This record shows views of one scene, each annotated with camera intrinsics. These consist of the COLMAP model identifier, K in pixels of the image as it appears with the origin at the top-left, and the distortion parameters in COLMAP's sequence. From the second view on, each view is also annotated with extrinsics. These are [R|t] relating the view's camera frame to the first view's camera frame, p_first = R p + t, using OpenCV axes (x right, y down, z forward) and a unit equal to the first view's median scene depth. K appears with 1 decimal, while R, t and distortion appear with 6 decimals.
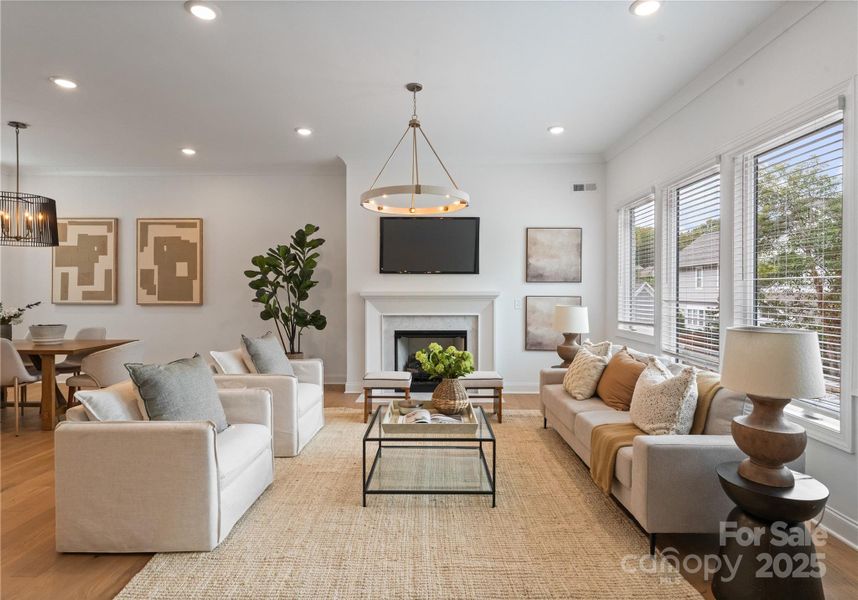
lens RADIAL K [[448.6, 0, 428.3], [0, 448.6, 293.1], [0, 0, 1]] dist [-0.001204, -0.000389]
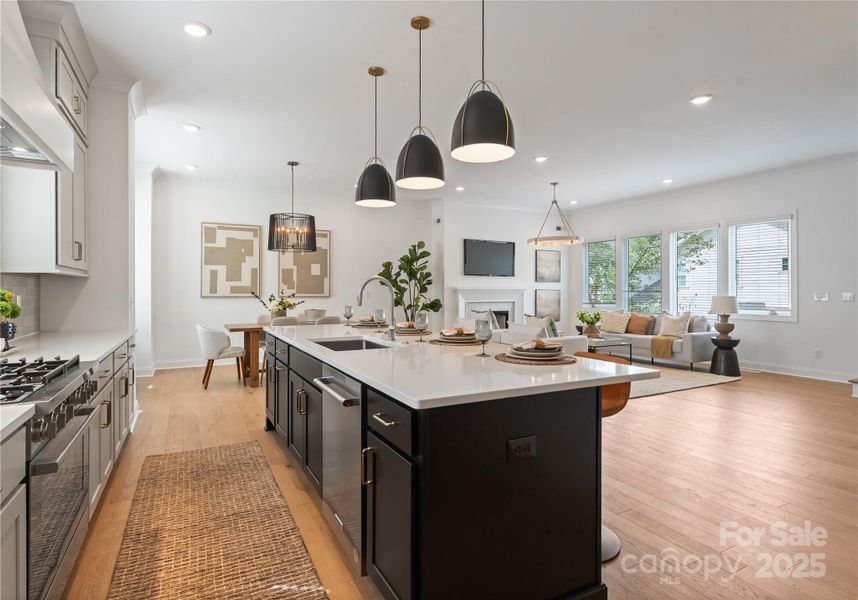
lens RADIAL K [[459.3, 0, 429.3], [0, 459.3, 294.5], [0, 0, 1]] dist [-0.001721, -0.000904]
pose [[0.873981, -0.005364, 0.485930, -0.972756], [0.003845, 0.999984, 0.004122, 0.015549], [-0.485945, -0.001734, 0.873988, -0.330209]]
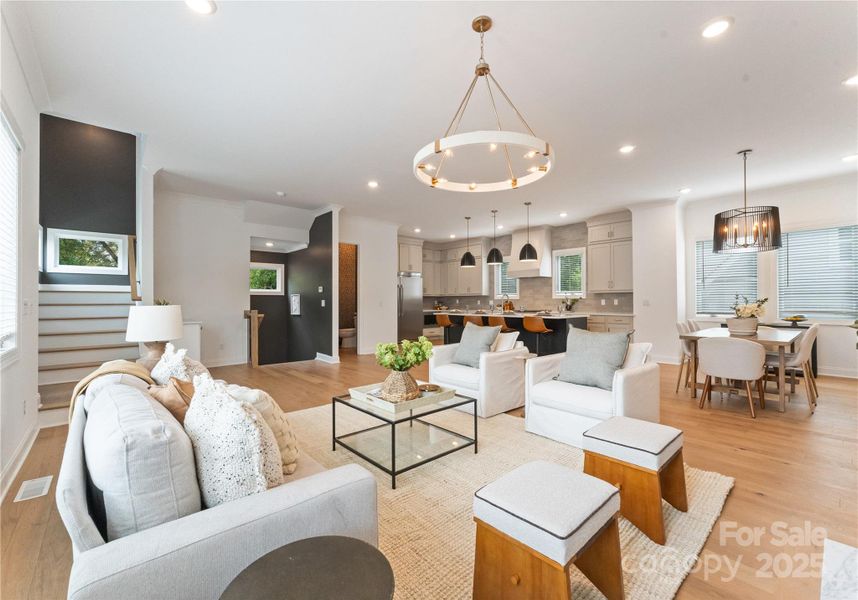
lens RADIAL K [[364.4, 0, 427.6], [0, 364.4, 298.5], [0, 0, 1]] dist [-0.000301, -0.000117]
pose [[-0.735301, -0.002507, -0.677736, 0.307131], [0.000659, 0.999990, -0.004414, 0.019179], [0.677740, -0.003692, -0.735292, 0.903753]]
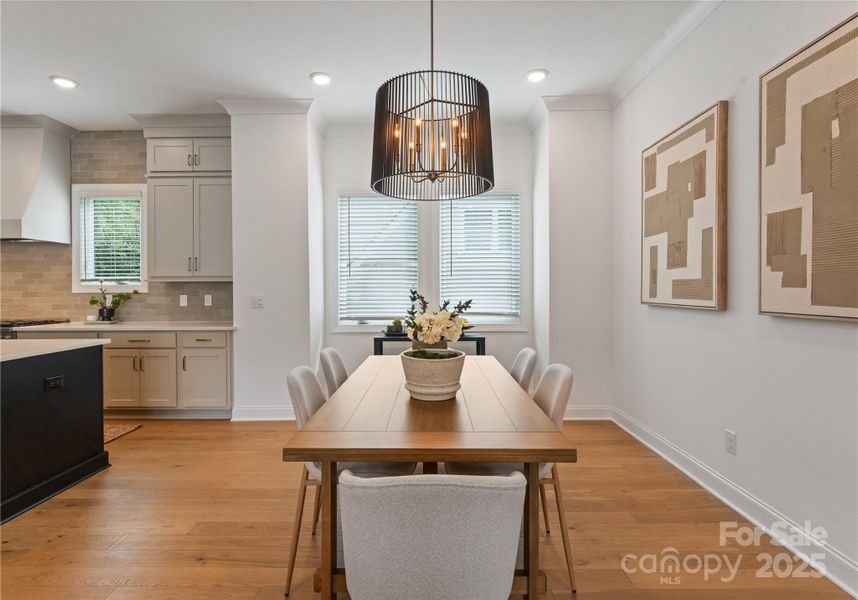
lens RADIAL K [[424.8, 0, 426.7], [0, 424.8, 292.0], [0, 0, 1]] dist [-0.001025, -0.000162]
pose [[0.007505, 0.006192, -0.999953, -0.331791], [-0.000469, 0.999981, 0.006189, 0.006150], [0.999972, 0.000423, 0.007508, 0.784182]]
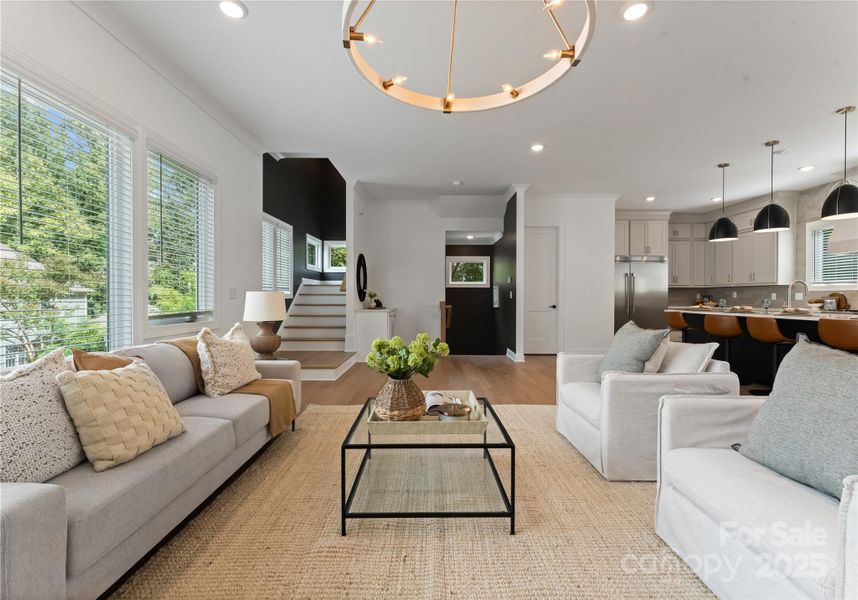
lens RADIAL K [[364.4, 0, 427.6], [0, 364.4, 298.5], [0, 0, 1]] dist [-0.000301, -0.000117]
pose [[-0.999736, -0.001922, -0.022892, 0.015330], [-0.002116, 0.999962, 0.008457, 0.031160], [0.022875, 0.008503, -0.999702, 0.879748]]
